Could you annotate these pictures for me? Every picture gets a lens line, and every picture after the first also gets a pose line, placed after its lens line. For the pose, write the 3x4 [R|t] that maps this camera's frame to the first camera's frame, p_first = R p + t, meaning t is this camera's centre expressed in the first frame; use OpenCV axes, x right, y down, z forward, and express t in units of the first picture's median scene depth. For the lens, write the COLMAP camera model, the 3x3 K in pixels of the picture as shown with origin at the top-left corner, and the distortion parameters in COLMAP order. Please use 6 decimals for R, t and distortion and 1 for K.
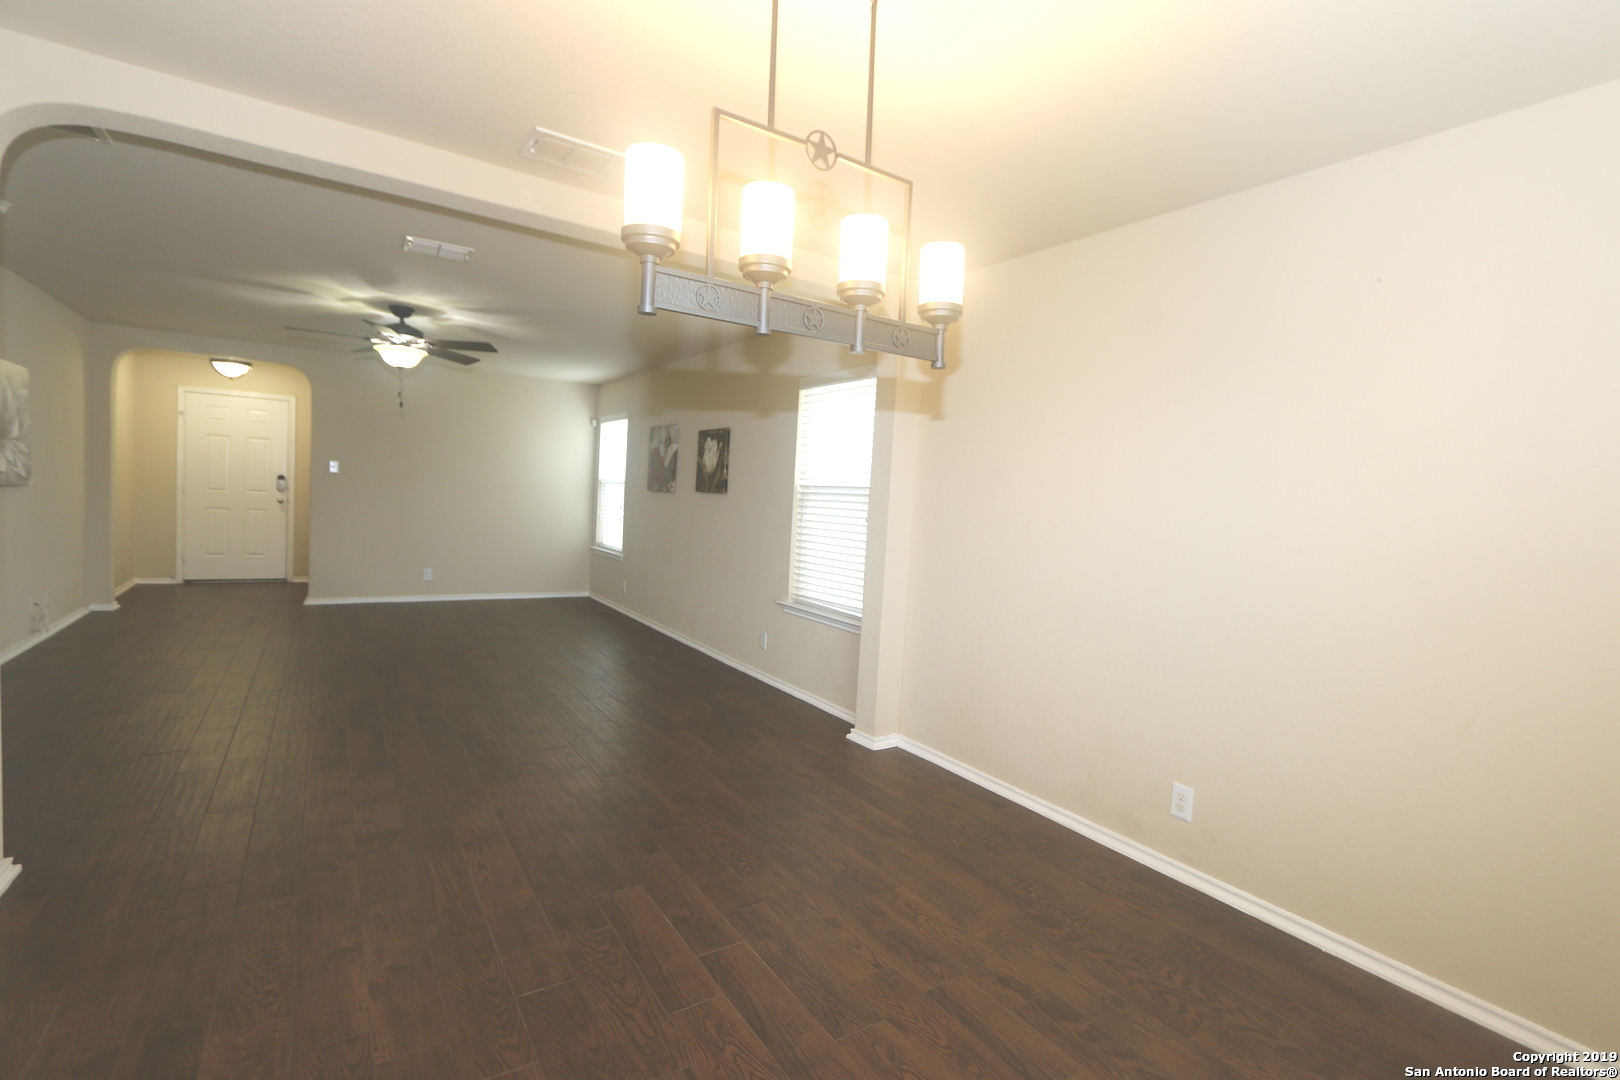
lens RADIAL K [[747.4, 0, 815.2], [0, 747.4, 543.3], [0, 0, 1]] dist [-0.010997, 0.000369]
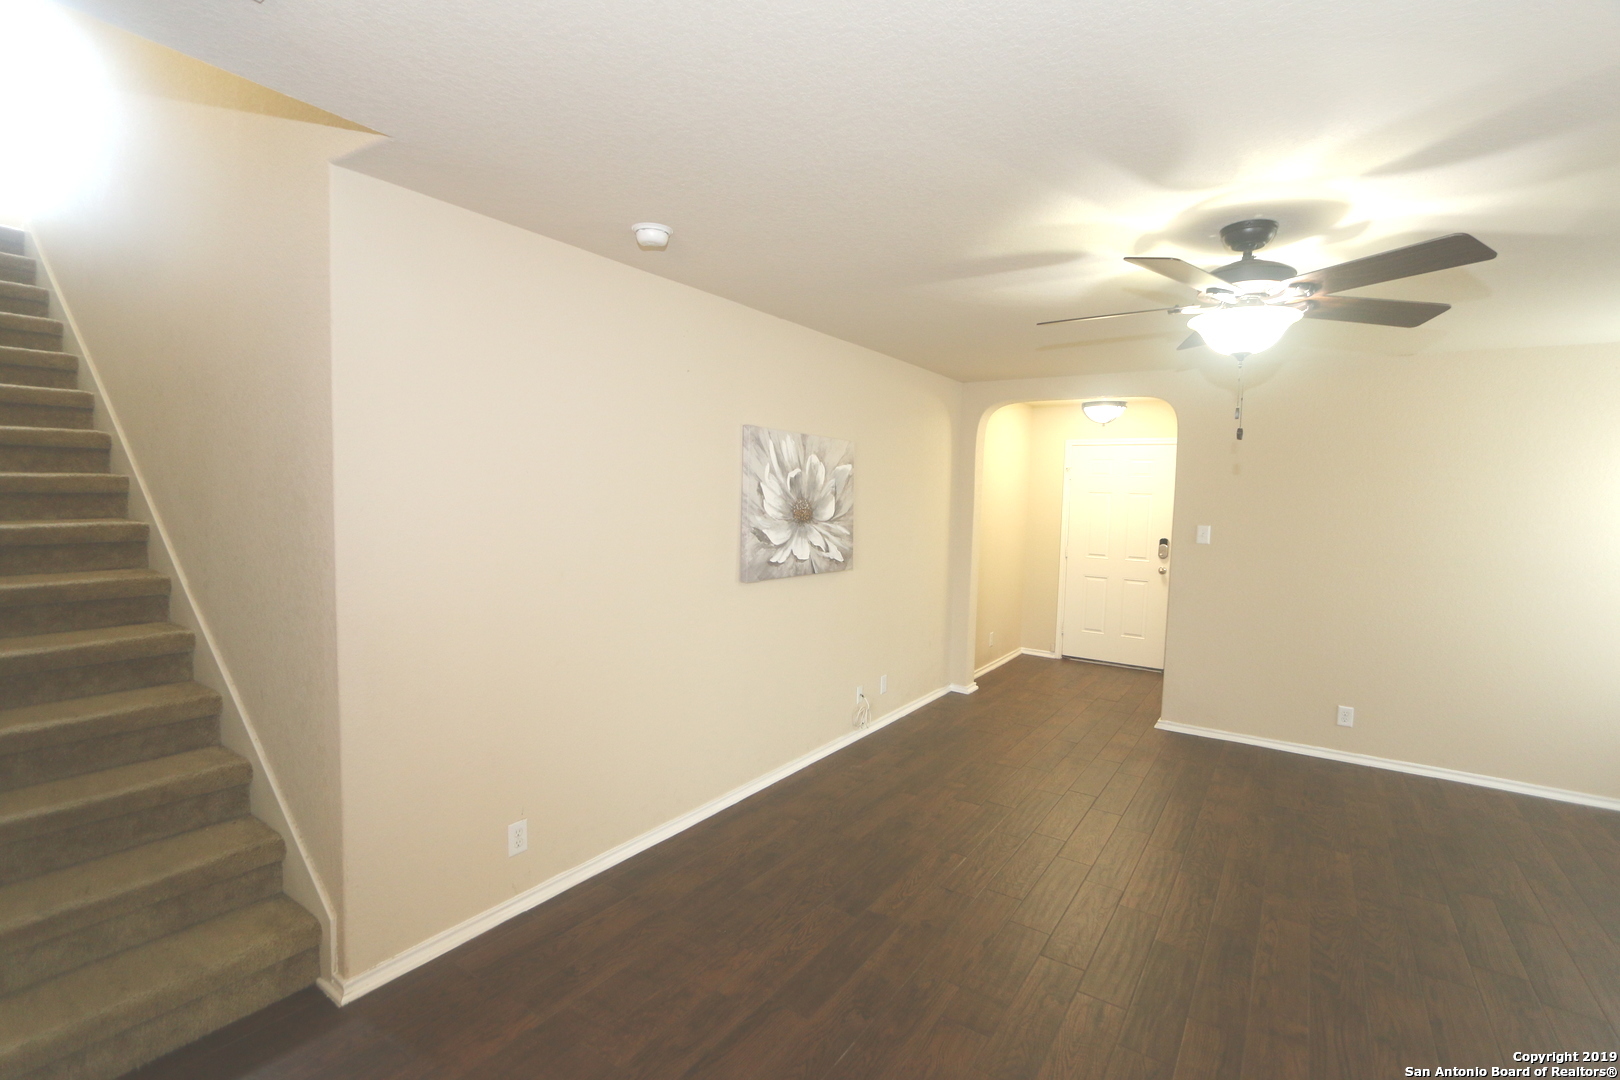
lens RADIAL K [[747.4, 0, 815.2], [0, 747.4, 543.3], [0, 0, 1]] dist [-0.010997, 0.000369]
pose [[0.396018, 0.016753, -0.918090, -0.223960], [-0.058565, 0.998259, -0.007047, -0.096401], [0.916373, 0.056559, 0.396309, 0.562889]]
